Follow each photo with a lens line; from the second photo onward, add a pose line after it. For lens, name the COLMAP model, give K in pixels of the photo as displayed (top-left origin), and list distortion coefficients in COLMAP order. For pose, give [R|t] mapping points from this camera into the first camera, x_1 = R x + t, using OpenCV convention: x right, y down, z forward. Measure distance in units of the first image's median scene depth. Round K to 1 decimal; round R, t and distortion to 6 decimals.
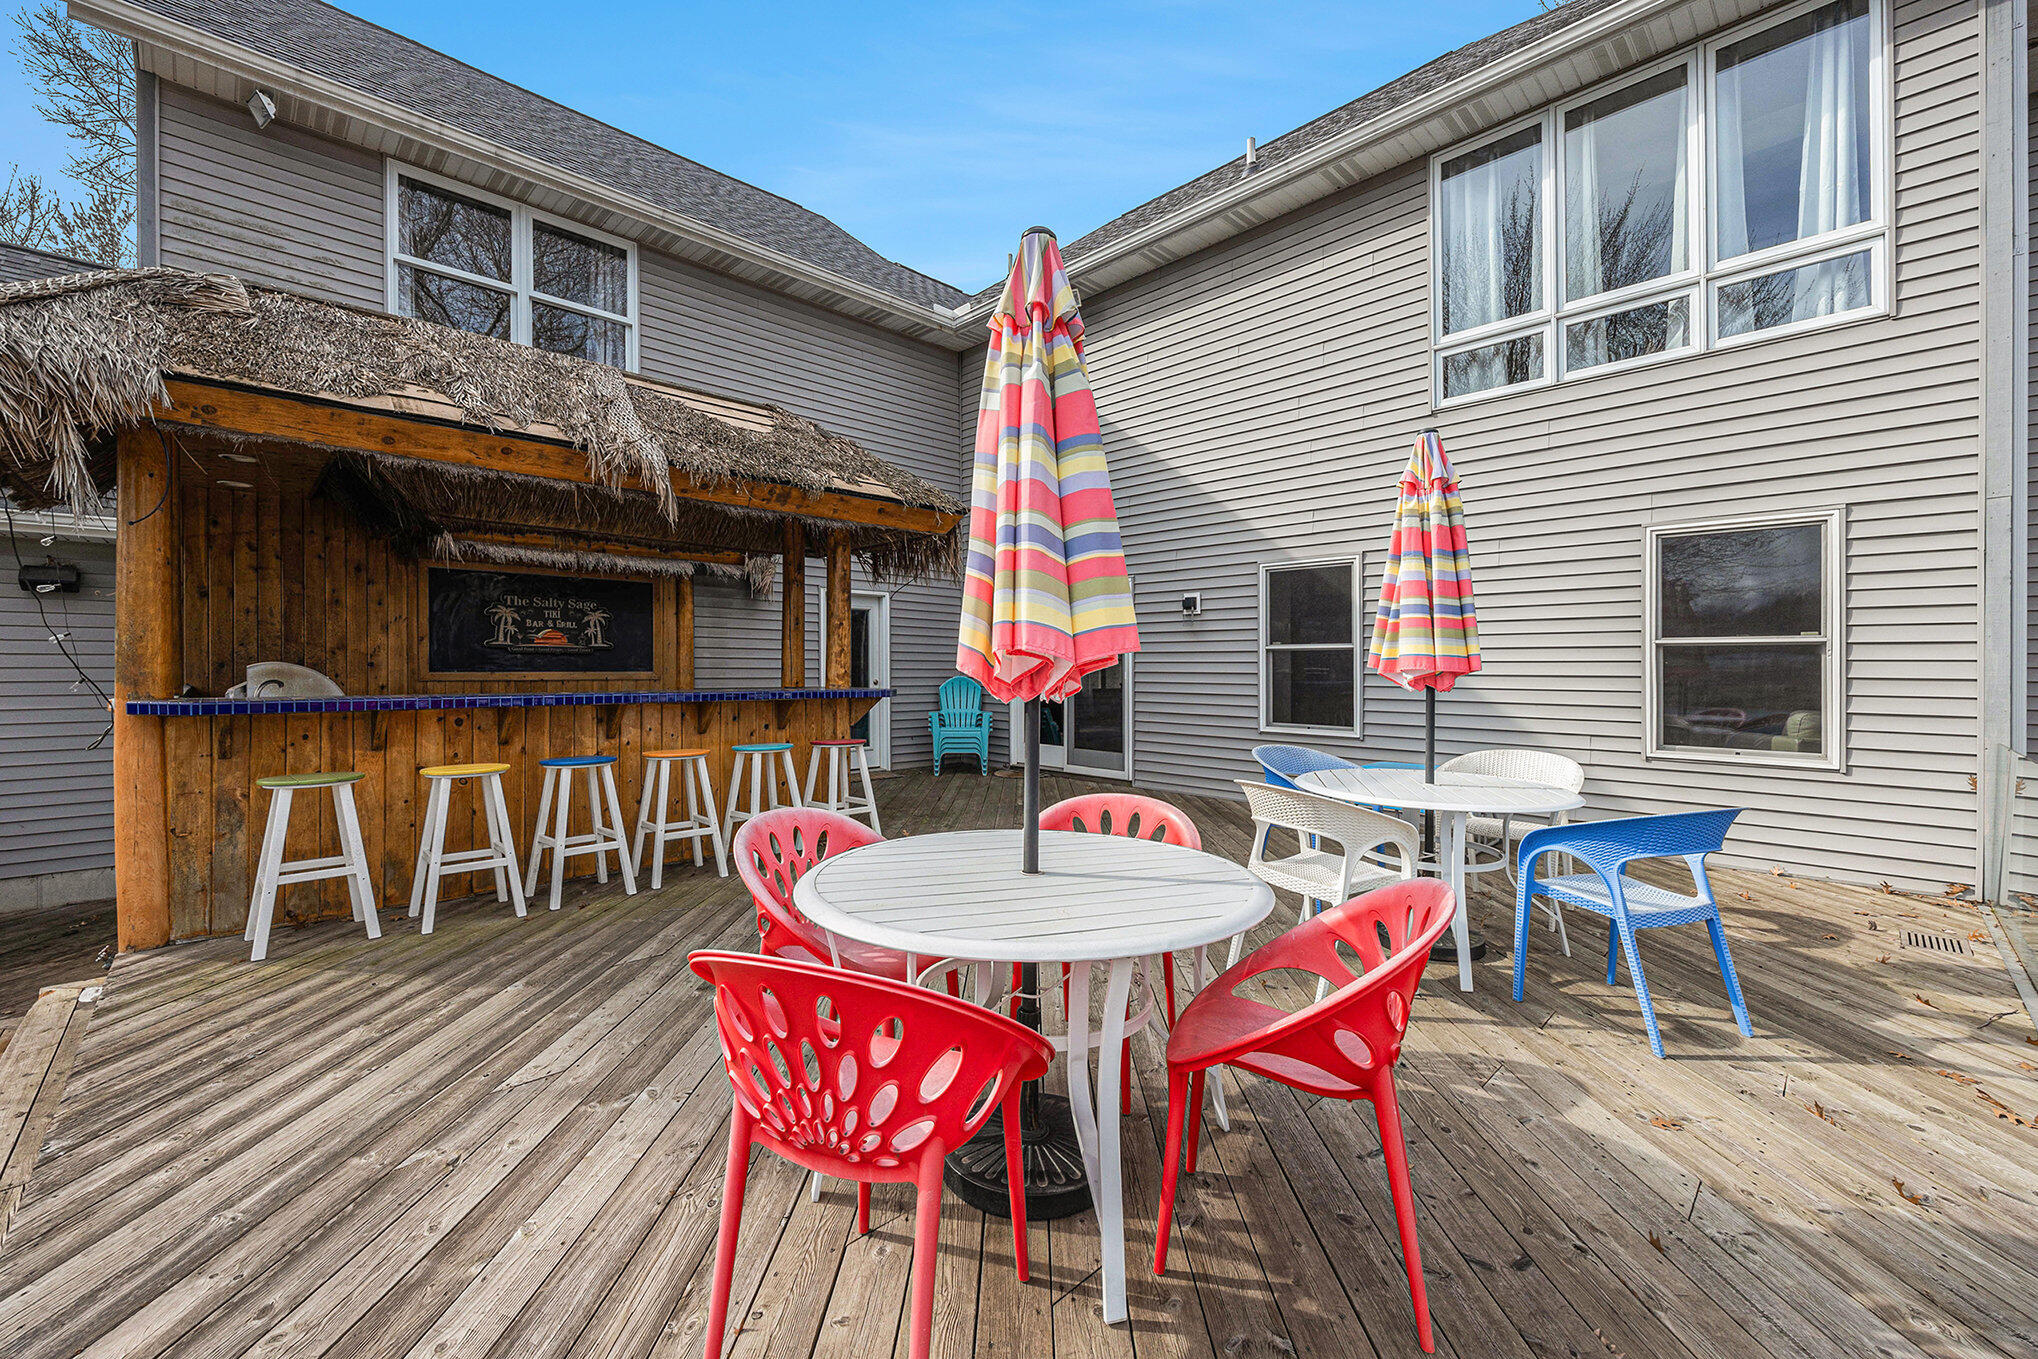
lens RADIAL K [[804.8, 0, 1034.2], [0, 804.8, 668.8], [0, 0, 1]] dist [-0.009868, 0.000457]
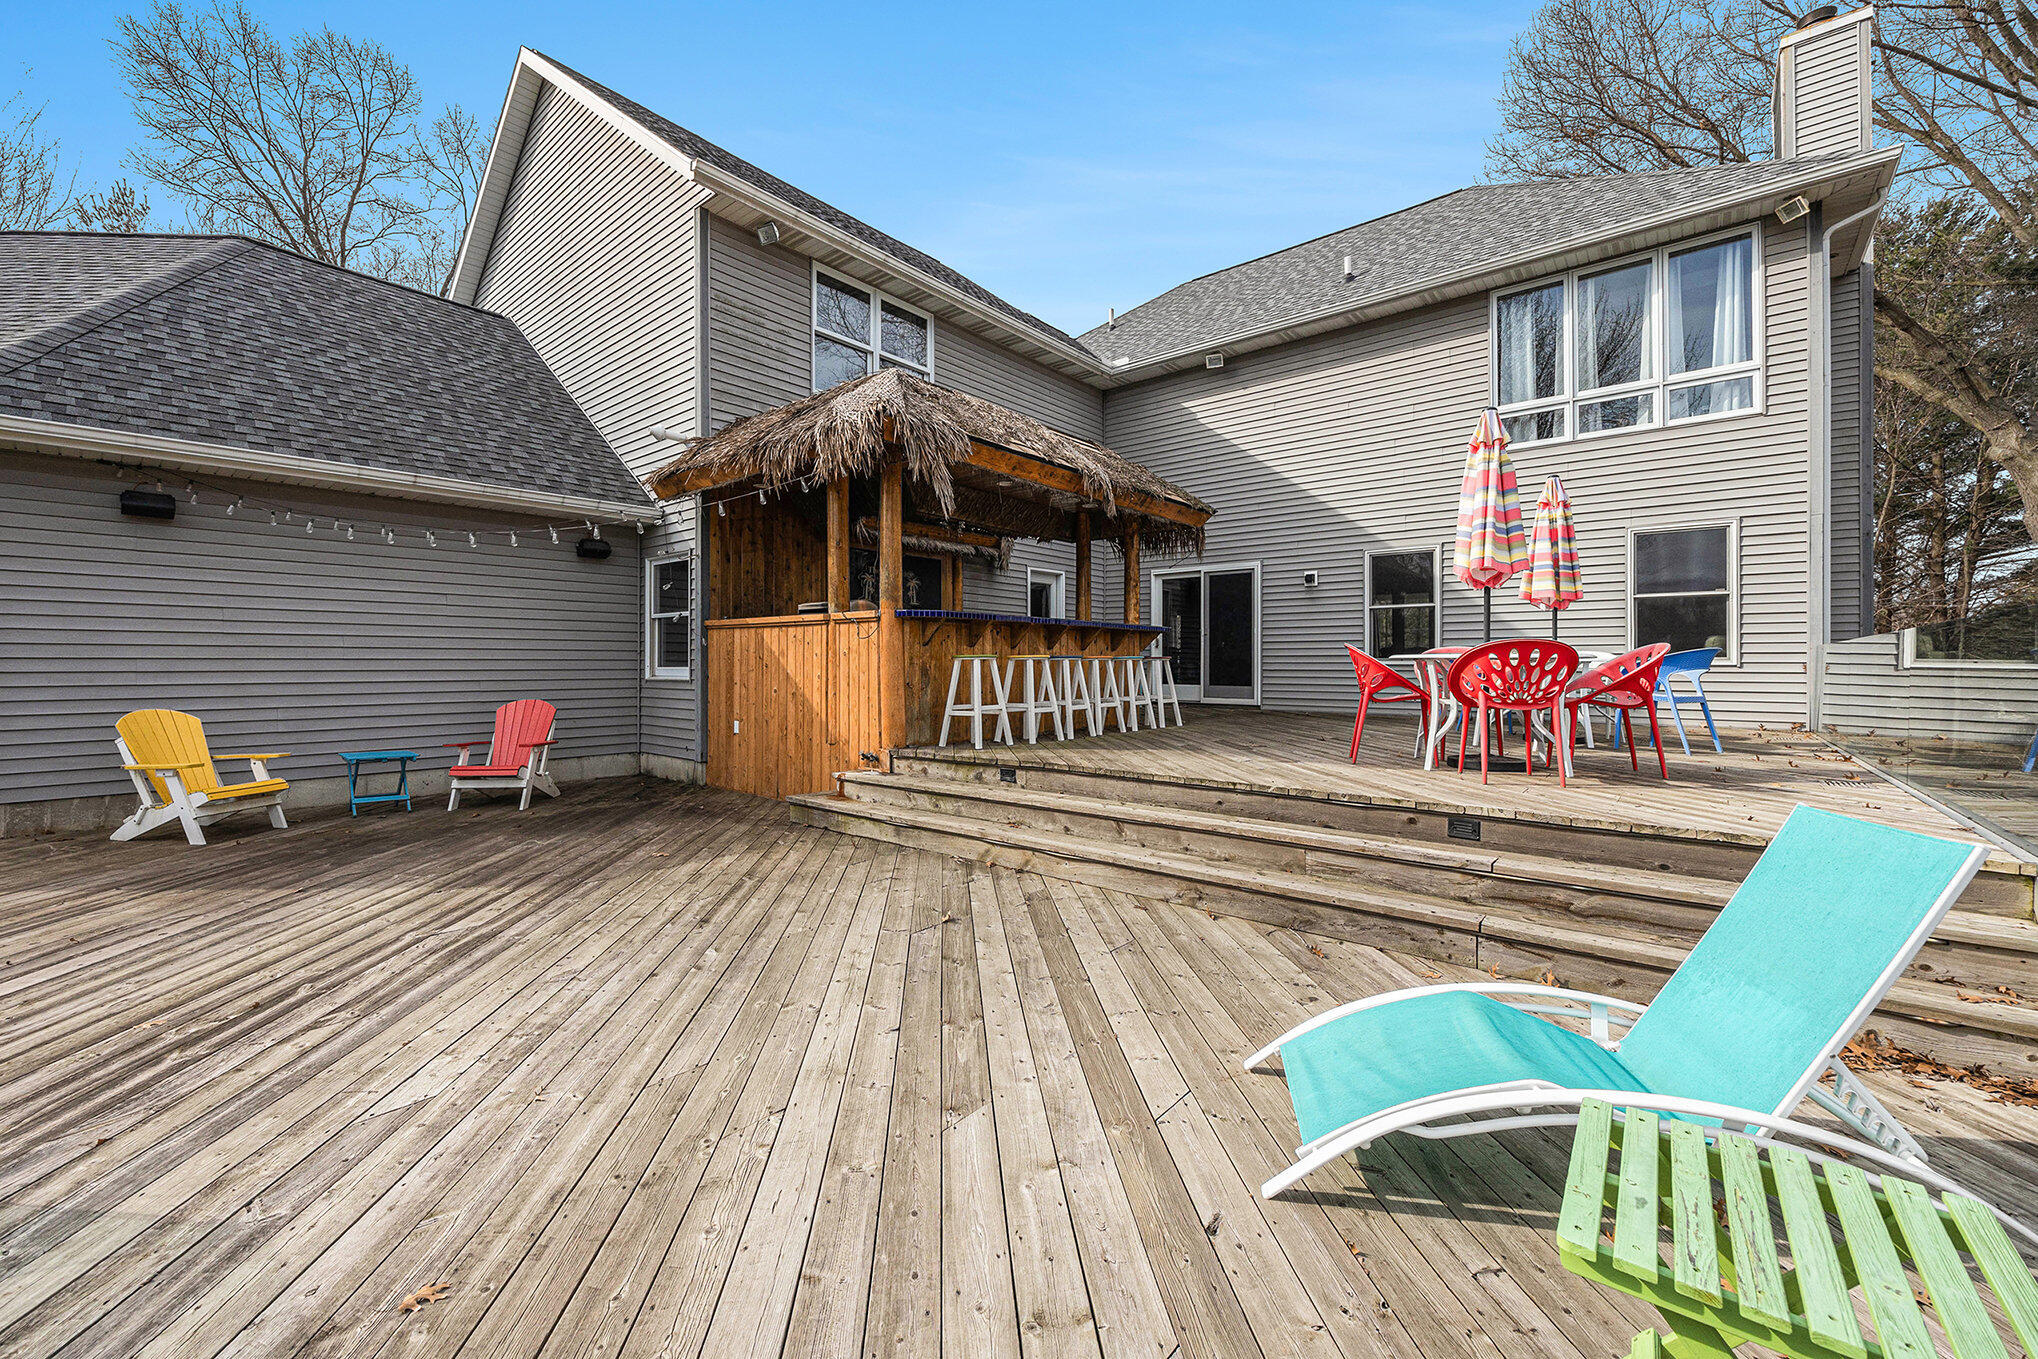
lens RADIAL K [[804.8, 0, 1009.0], [0, 804.8, 669.2], [0, 0, 1]] dist [-0.009868, 0.000457]
pose [[0.995573, -0.003136, 0.093940, -0.687152], [0.002913, 0.999993, 0.002514, 0.109935], [-0.093947, -0.002230, 0.995575, -0.553603]]
